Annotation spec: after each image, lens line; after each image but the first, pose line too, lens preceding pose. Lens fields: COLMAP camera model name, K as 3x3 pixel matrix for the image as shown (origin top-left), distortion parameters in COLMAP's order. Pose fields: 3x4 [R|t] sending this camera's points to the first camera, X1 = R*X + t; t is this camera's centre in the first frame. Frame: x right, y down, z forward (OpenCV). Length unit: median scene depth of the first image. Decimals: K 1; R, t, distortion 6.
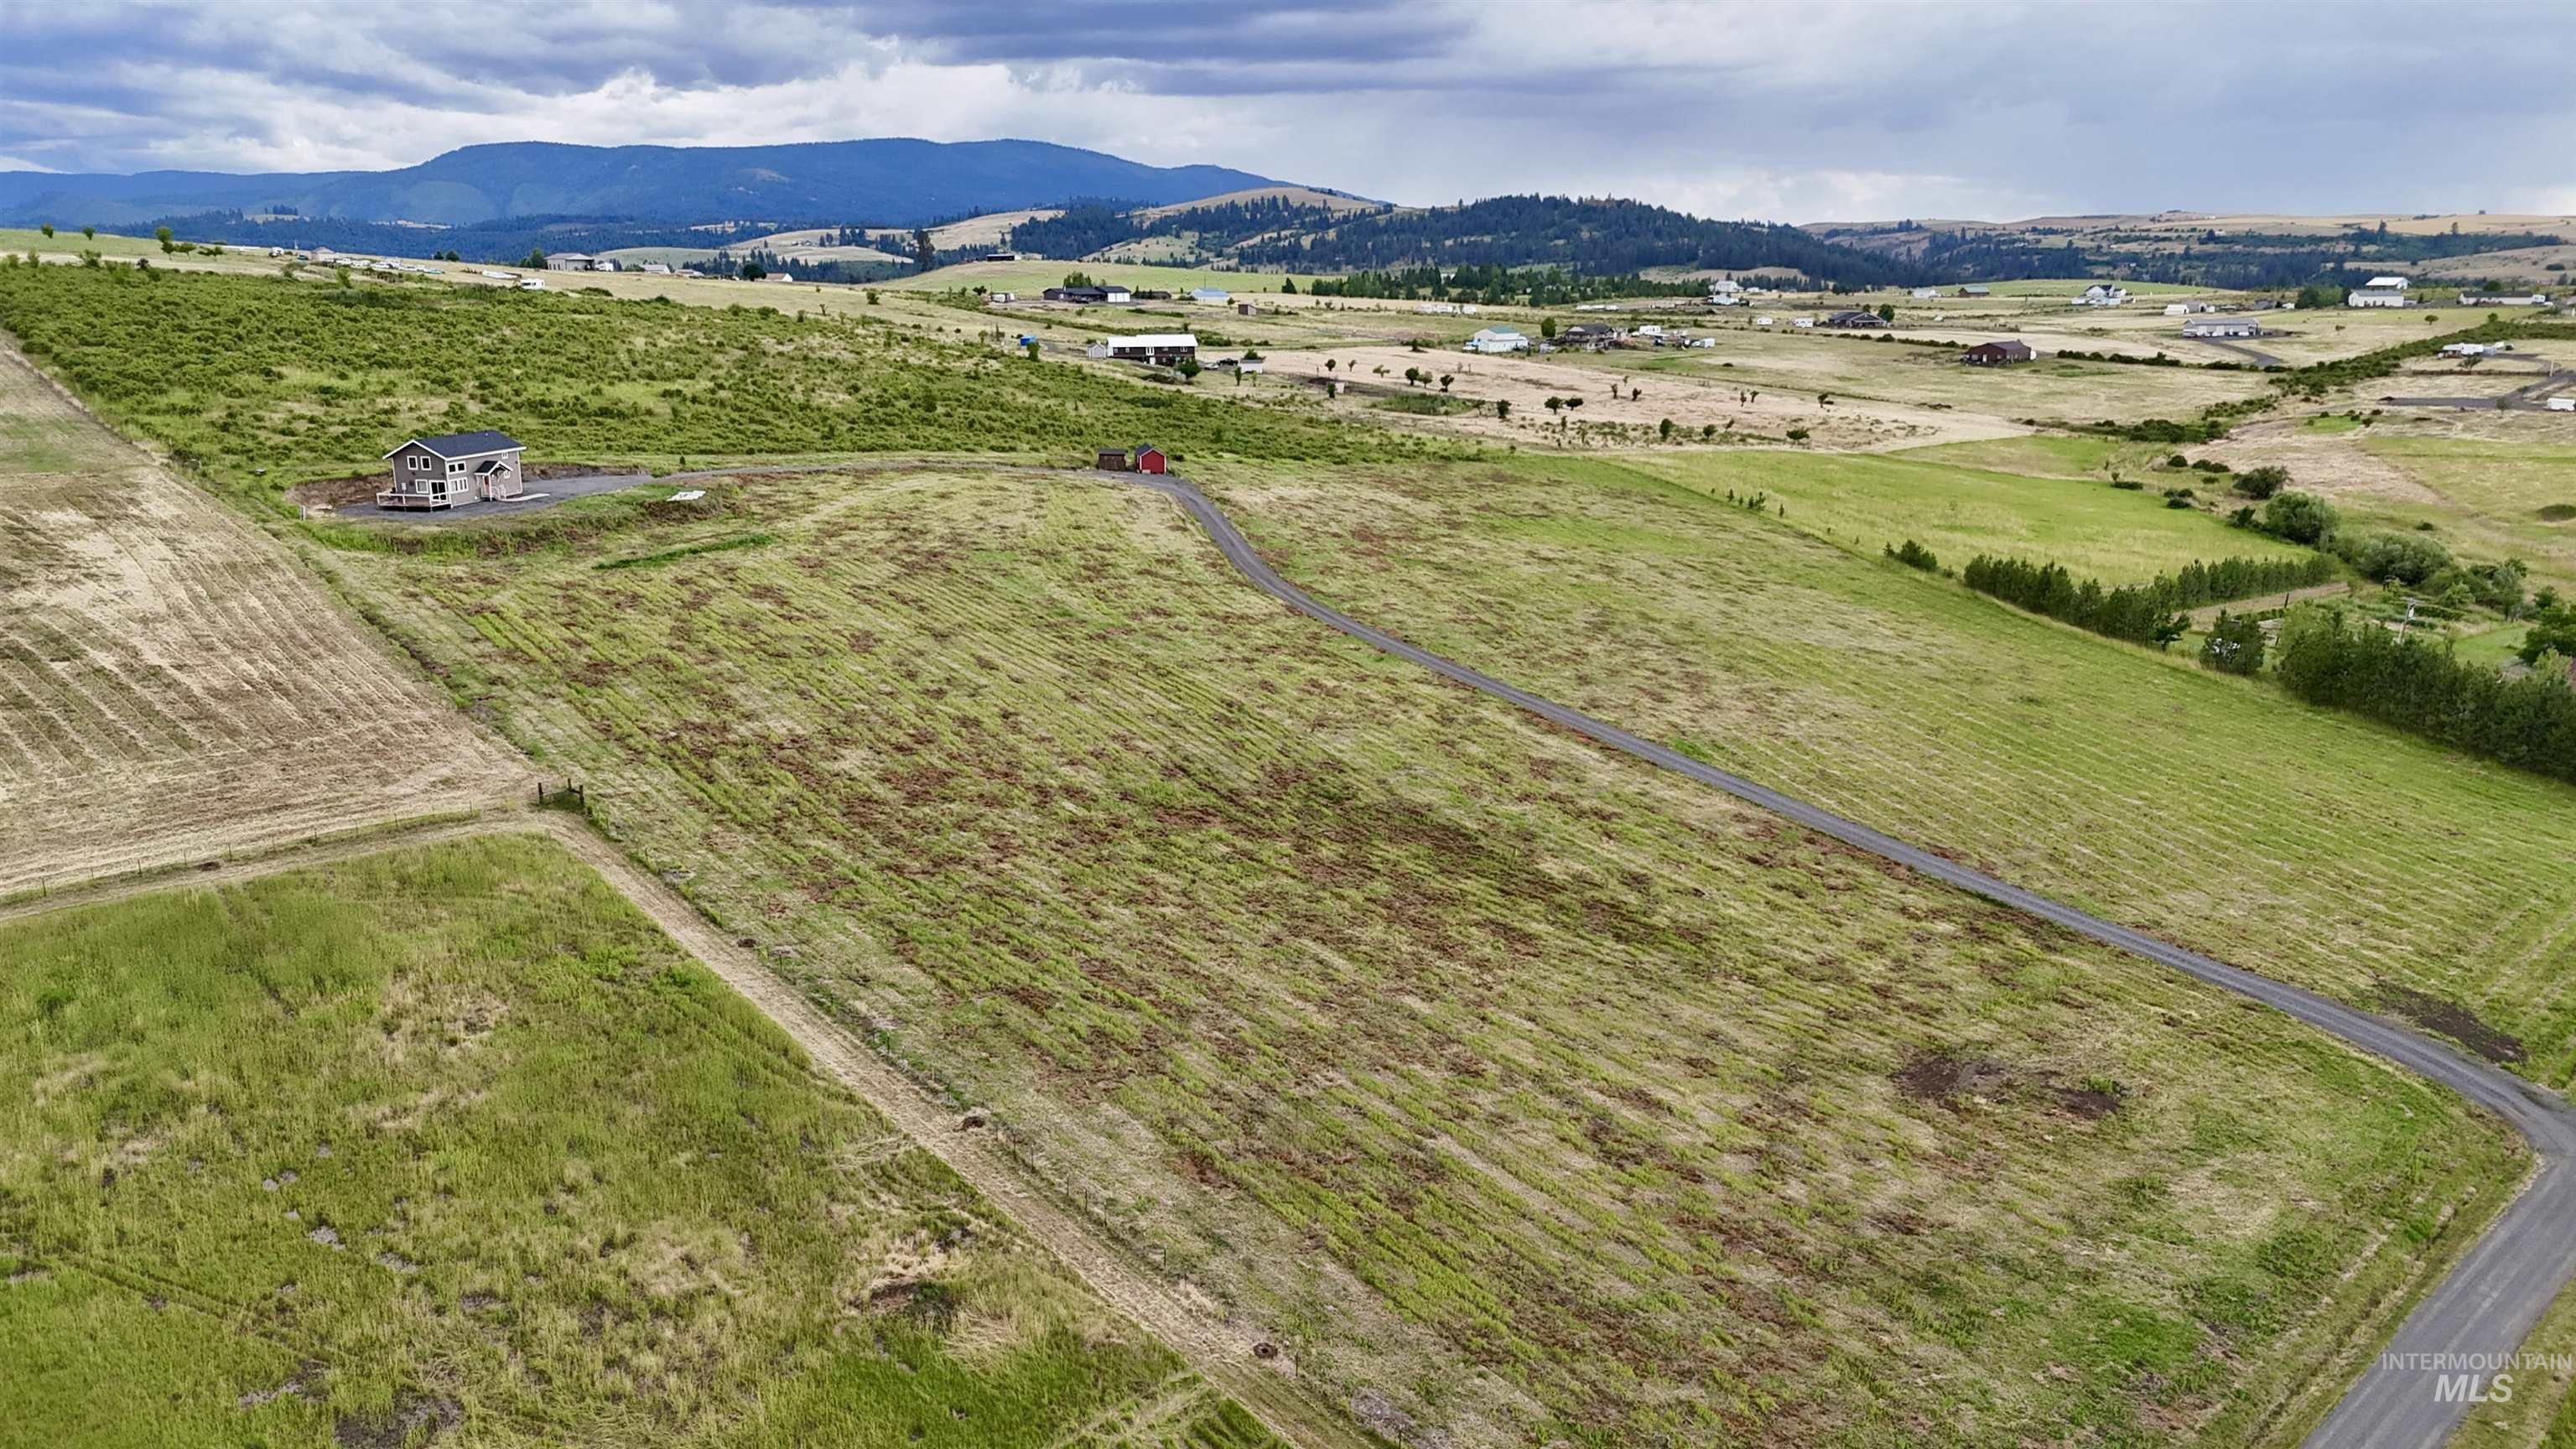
lens RADIAL K [[1930.4, 0, 1281.9], [0, 1930.4, 748.0], [0, 0, 1]] dist [0.071459, -0.060449]
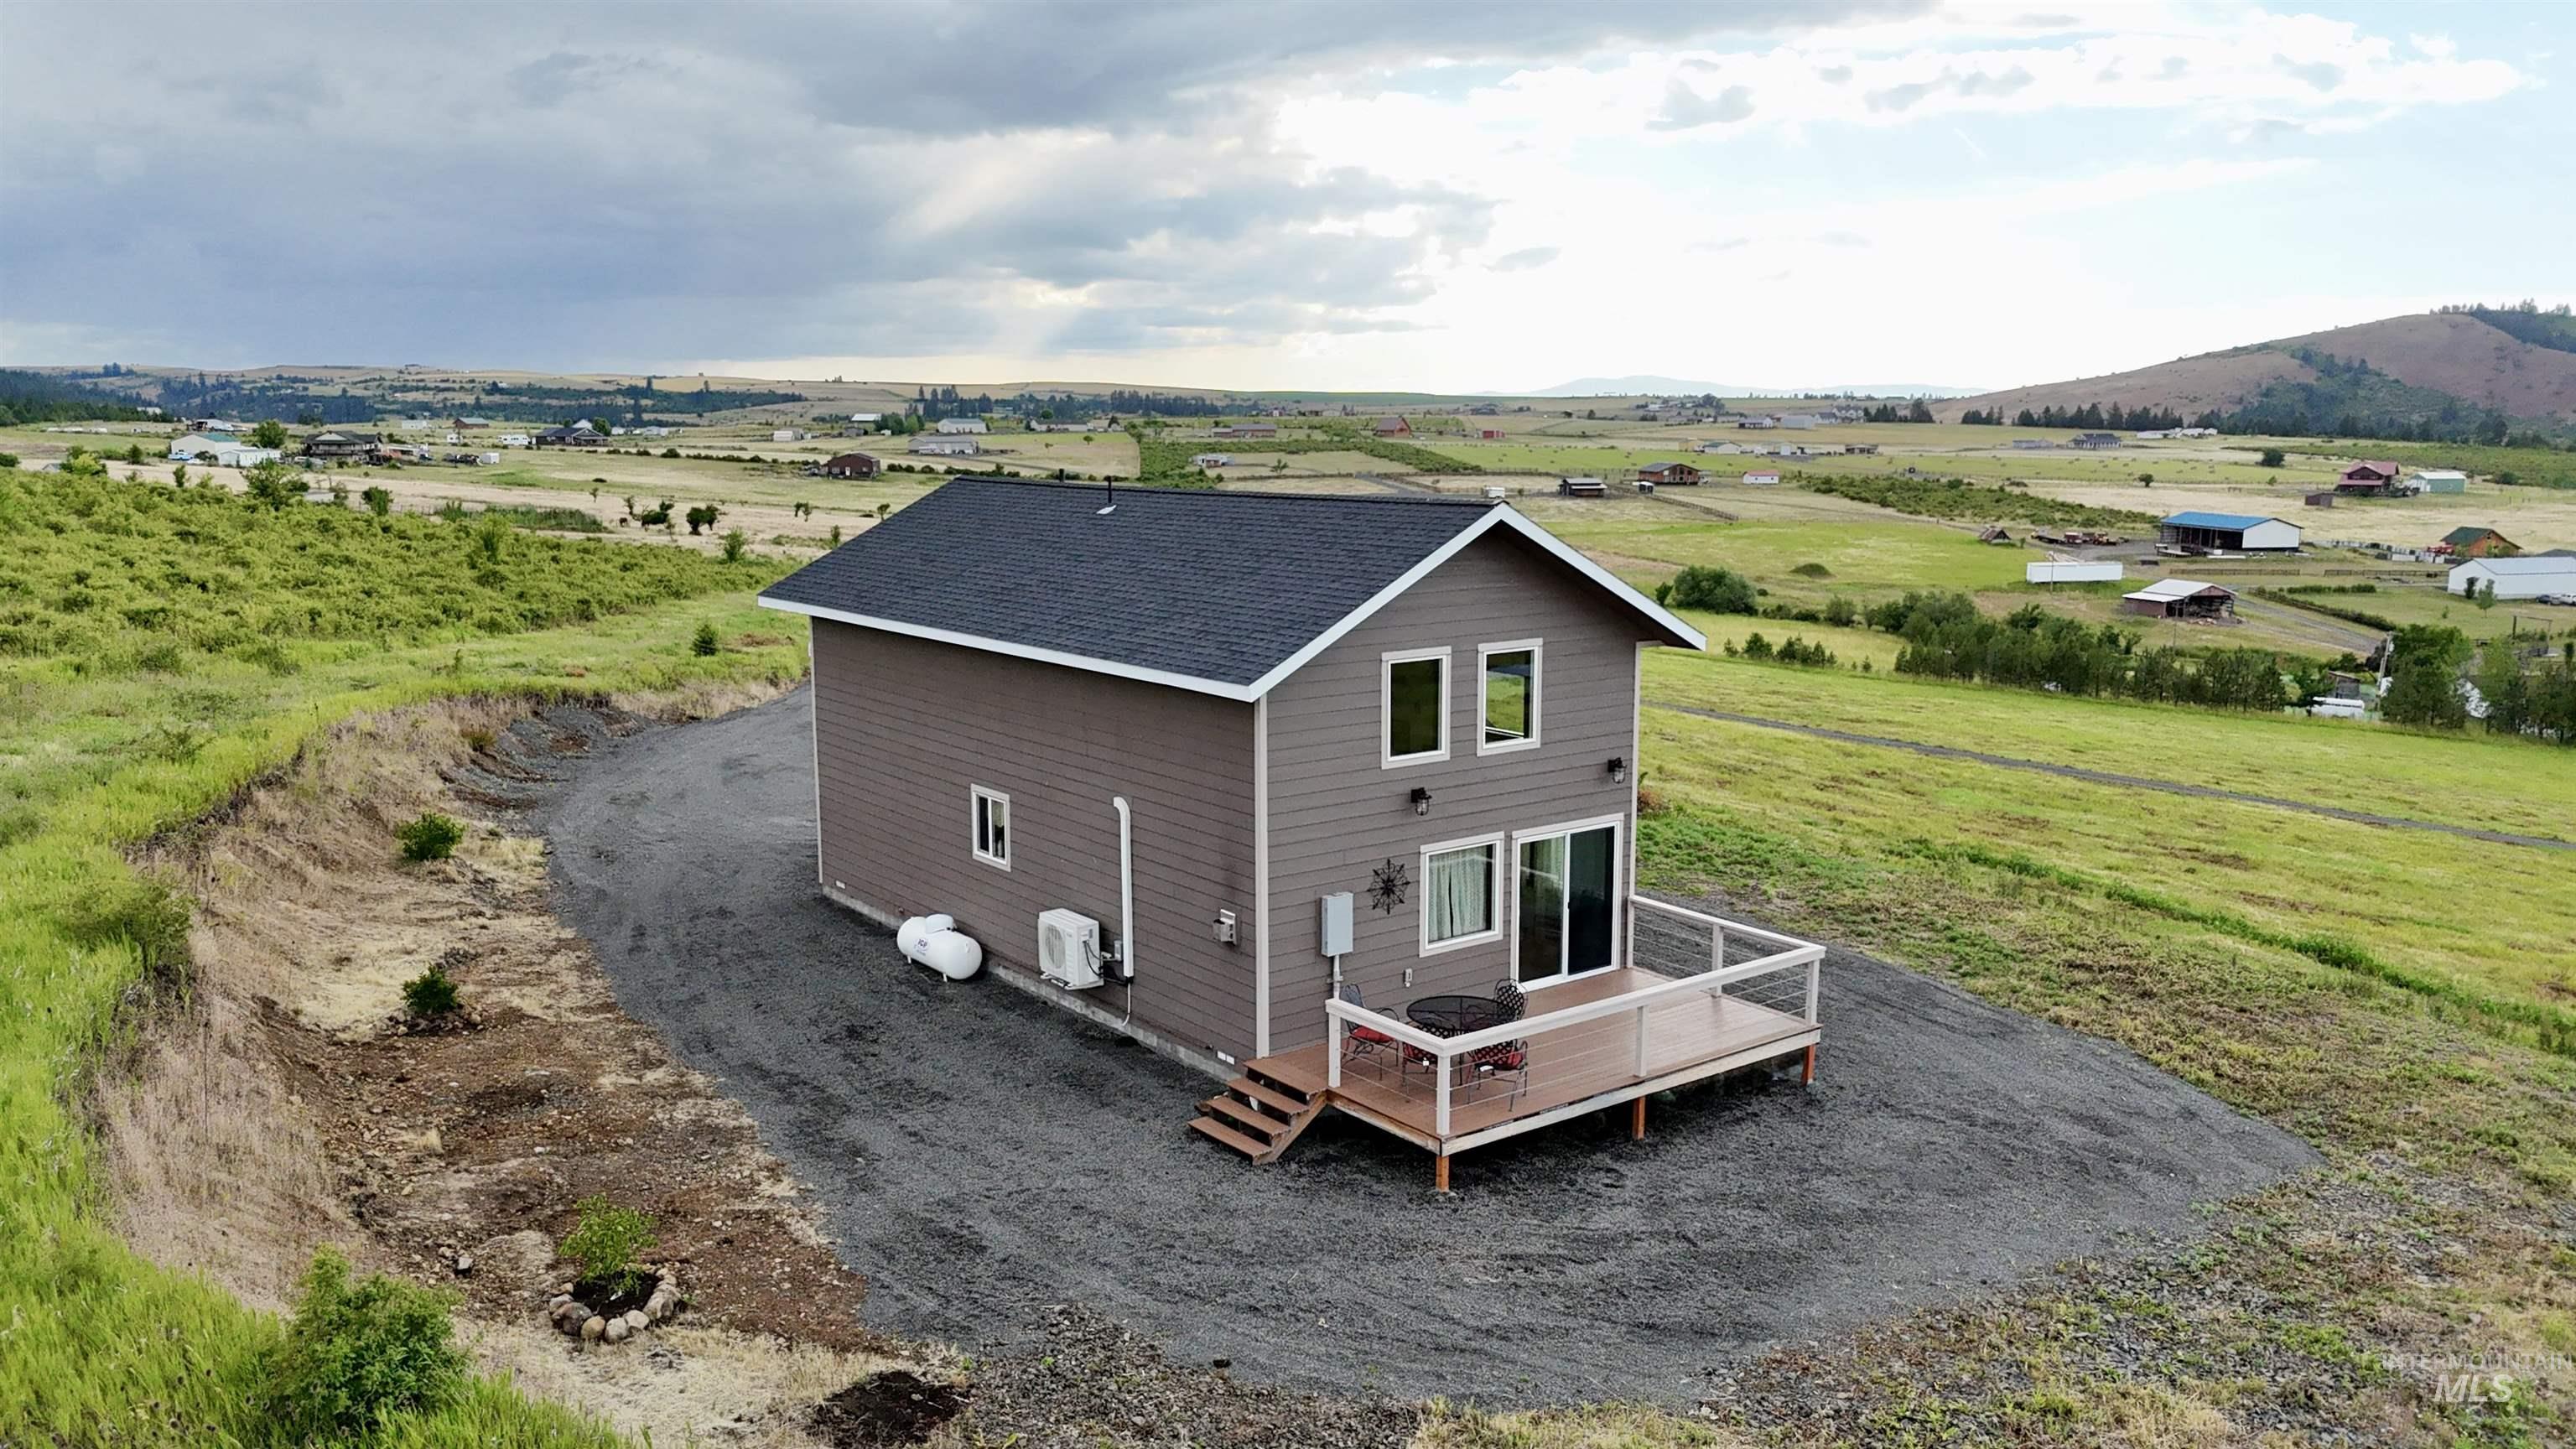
lens RADIAL K [[1930.4, 0, 1281.9], [0, 1930.4, 748.0], [0, 0, 1]] dist [0.071459, -0.060449]
pose [[0.633230, -0.126791, 0.763507, -0.411953], [0.188275, 0.982092, 0.006940, -0.111539], [-0.750714, 0.139354, 0.645762, 0.712909]]
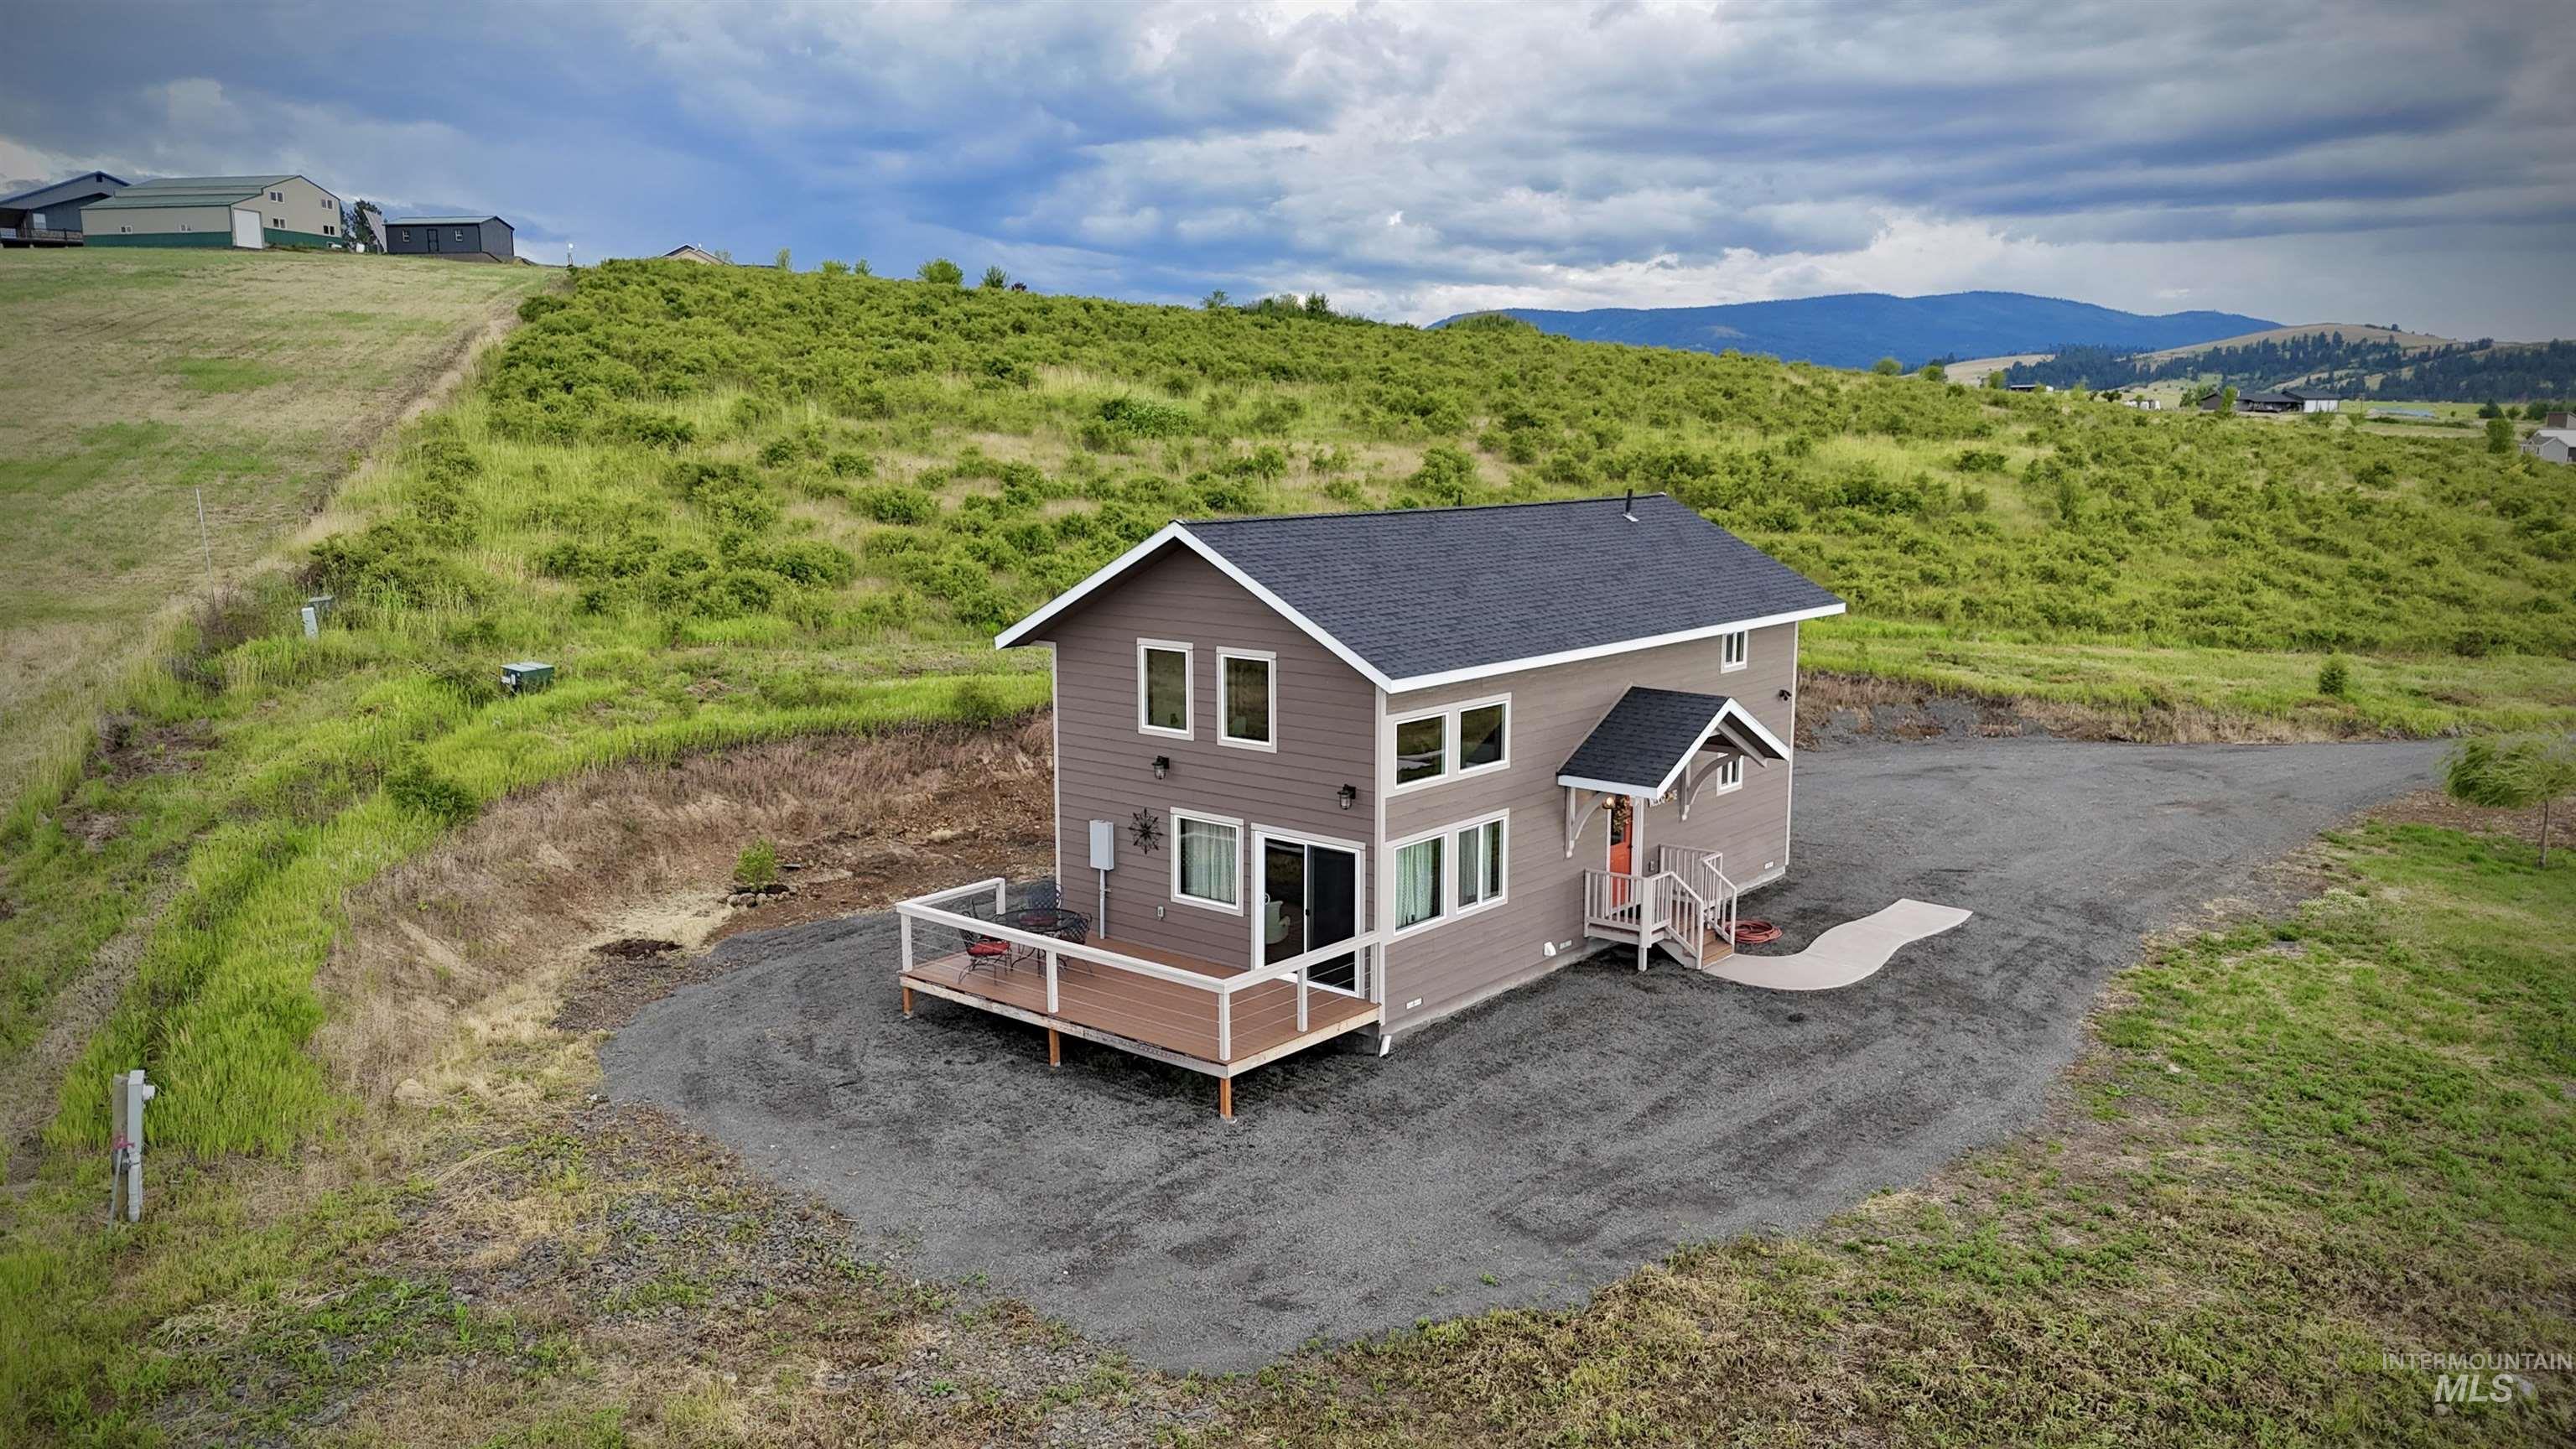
lens RADIAL K [[1916.6, 0, 1274.3], [0, 1916.6, 773.1], [0, 0, 1]] dist [0.100039, -0.102011]
pose [[0.891567, 0.088888, -0.444080, -0.287977], [-0.116706, 0.992527, -0.035641, -0.103977], [0.437593, 0.083604, 0.895278, 0.674251]]
